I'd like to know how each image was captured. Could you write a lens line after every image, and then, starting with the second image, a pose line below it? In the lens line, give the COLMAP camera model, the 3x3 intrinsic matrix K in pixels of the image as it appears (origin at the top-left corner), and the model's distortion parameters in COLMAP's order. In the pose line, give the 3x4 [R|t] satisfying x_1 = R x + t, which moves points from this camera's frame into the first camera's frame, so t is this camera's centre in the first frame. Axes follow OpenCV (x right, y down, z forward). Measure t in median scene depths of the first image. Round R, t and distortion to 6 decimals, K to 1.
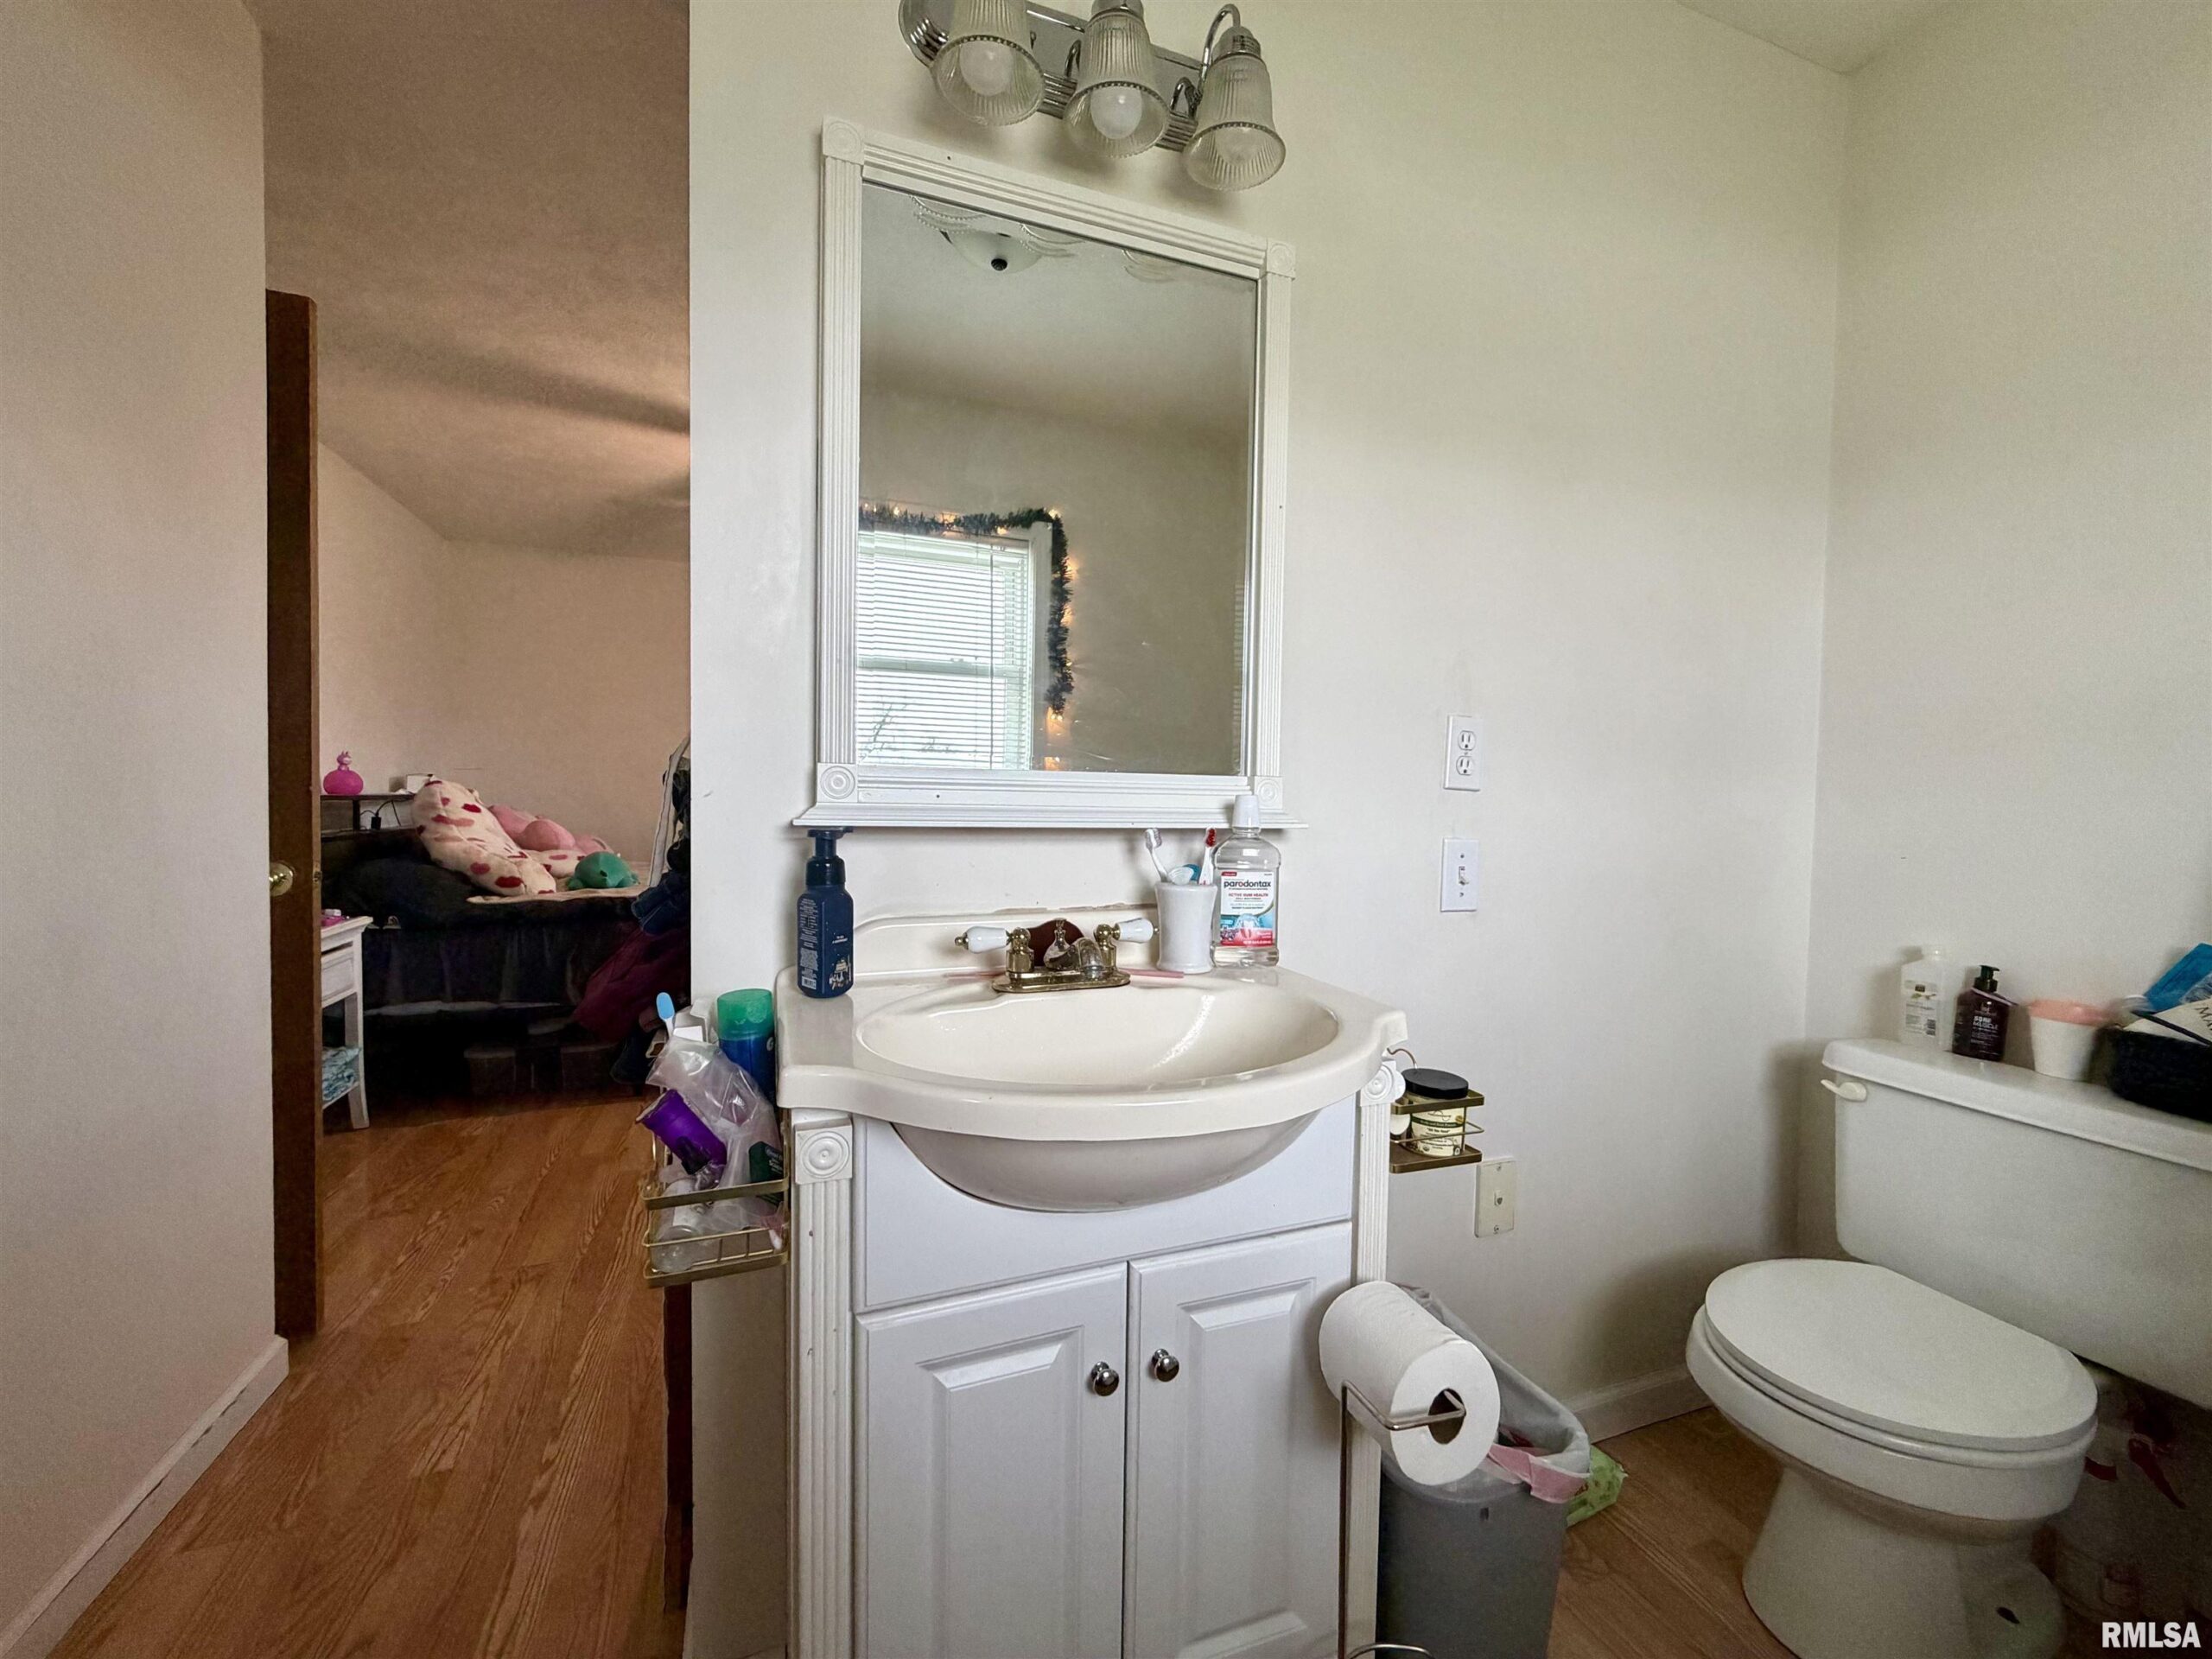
lens RADIAL K [[880.4, 0, 1104.3], [0, 880.4, 824.3], [0, 0, 1]] dist [-0.000508, -0.000303]
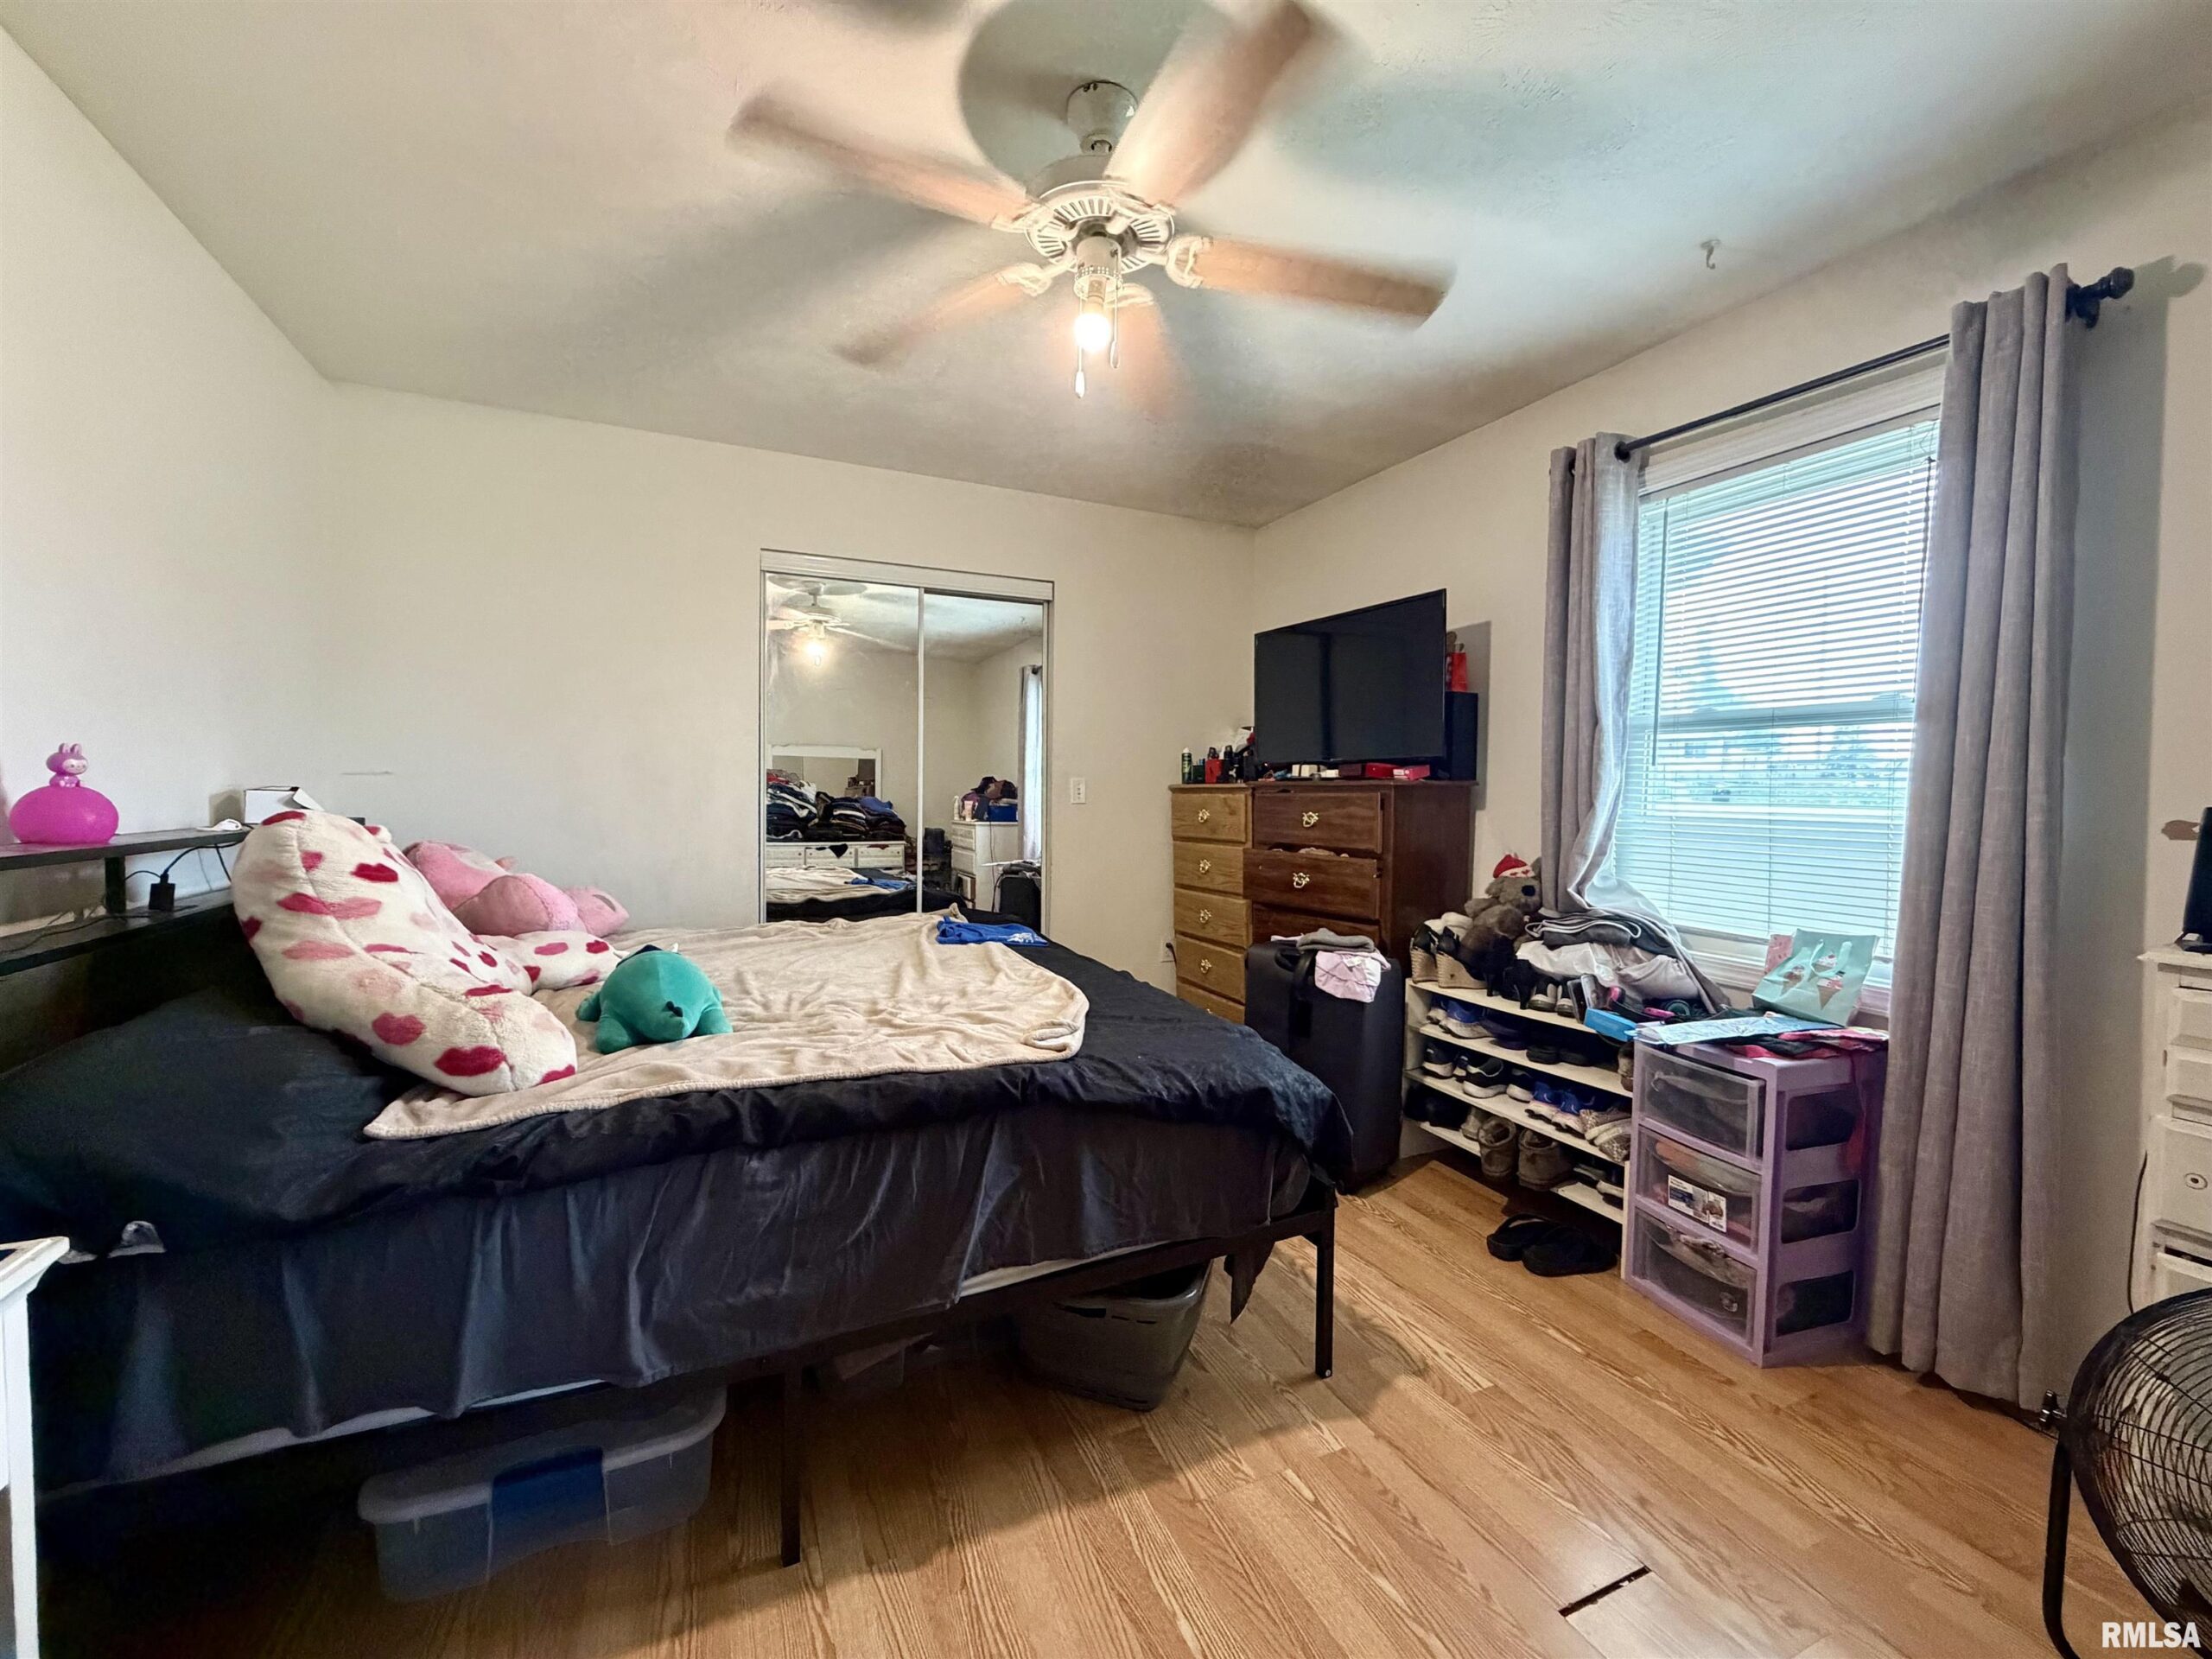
lens RADIAL K [[880.4, 0, 1112.0], [0, 880.4, 832.0], [0, 0, 1]] dist [-0.000508, -0.000303]
pose [[0.997428, 0.001910, 0.071644, -0.387197], [-0.002933, 0.999895, 0.014173, -0.048294], [-0.071609, -0.014346, 0.997330, 0.540900]]
